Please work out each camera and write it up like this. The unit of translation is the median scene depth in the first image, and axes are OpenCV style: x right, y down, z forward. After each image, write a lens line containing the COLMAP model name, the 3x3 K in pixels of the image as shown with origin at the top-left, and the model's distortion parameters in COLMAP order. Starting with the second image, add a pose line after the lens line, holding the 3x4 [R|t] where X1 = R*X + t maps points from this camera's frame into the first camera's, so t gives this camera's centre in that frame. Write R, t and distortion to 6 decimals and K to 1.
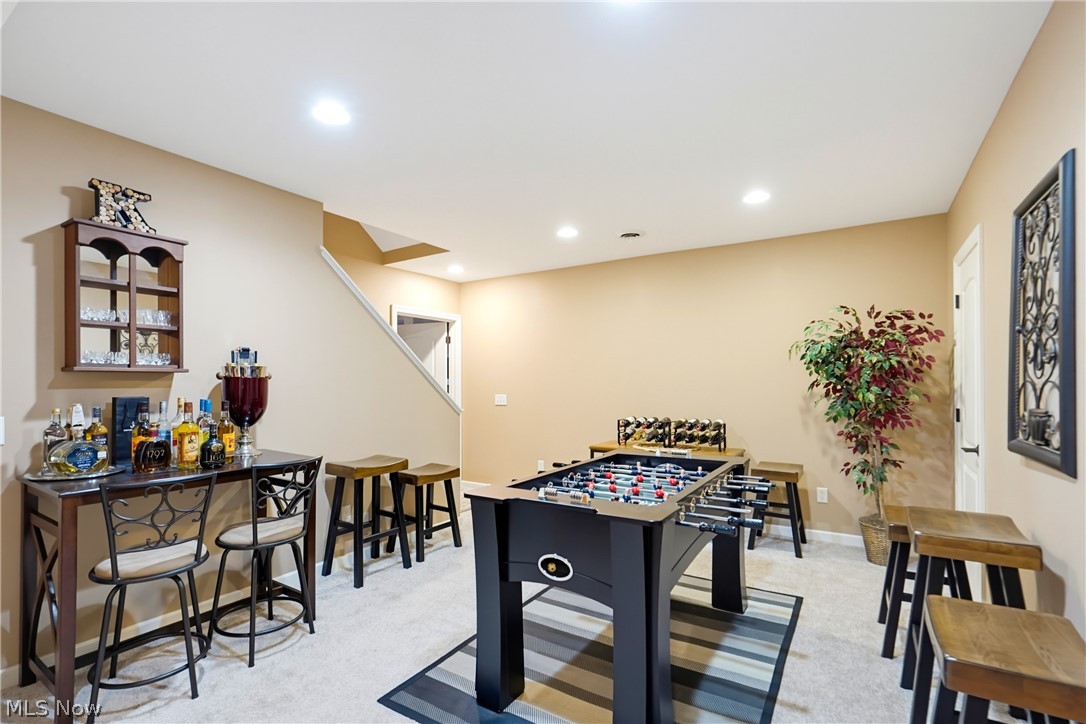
lens RADIAL K [[501.7, 0, 544.3], [0, 501.7, 382.9], [0, 0, 1]] dist [-0.000071, -0.000001]
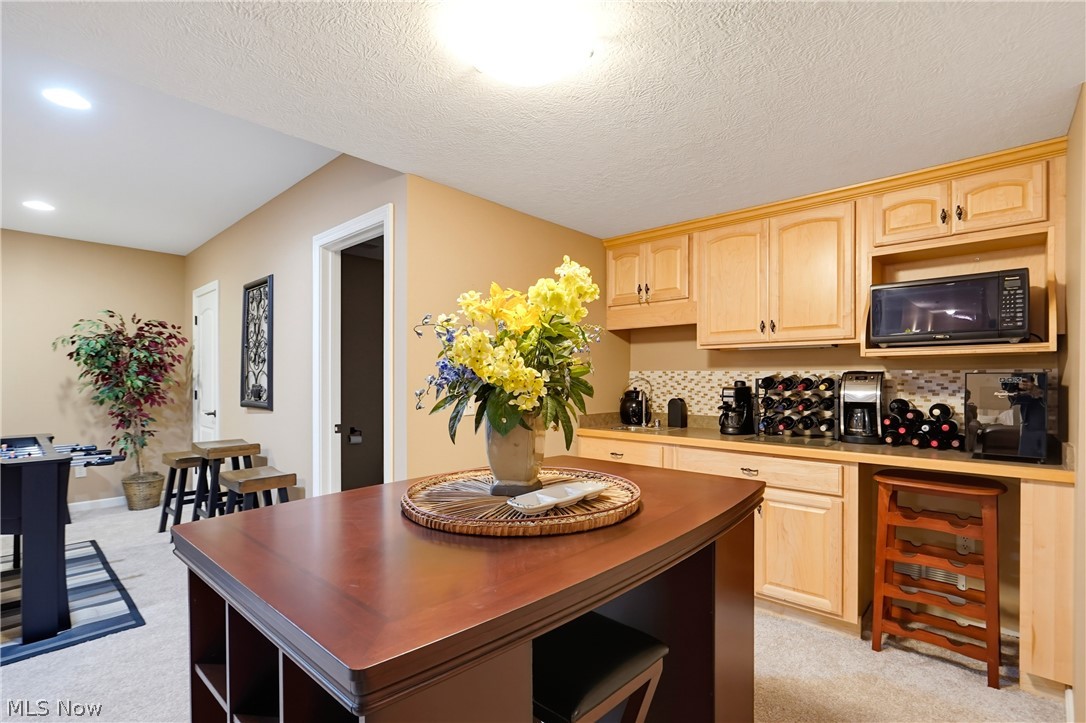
lens RADIAL K [[501.7, 0, 544.3], [0, 501.7, 382.4], [0, 0, 1]] dist [-0.000071, -0.000001]
pose [[0.190488, -0.002242, 0.981687, -0.458990], [-0.003602, 0.999989, 0.002982, 0.017917], [-0.981683, -0.004105, 0.190478, -0.321047]]
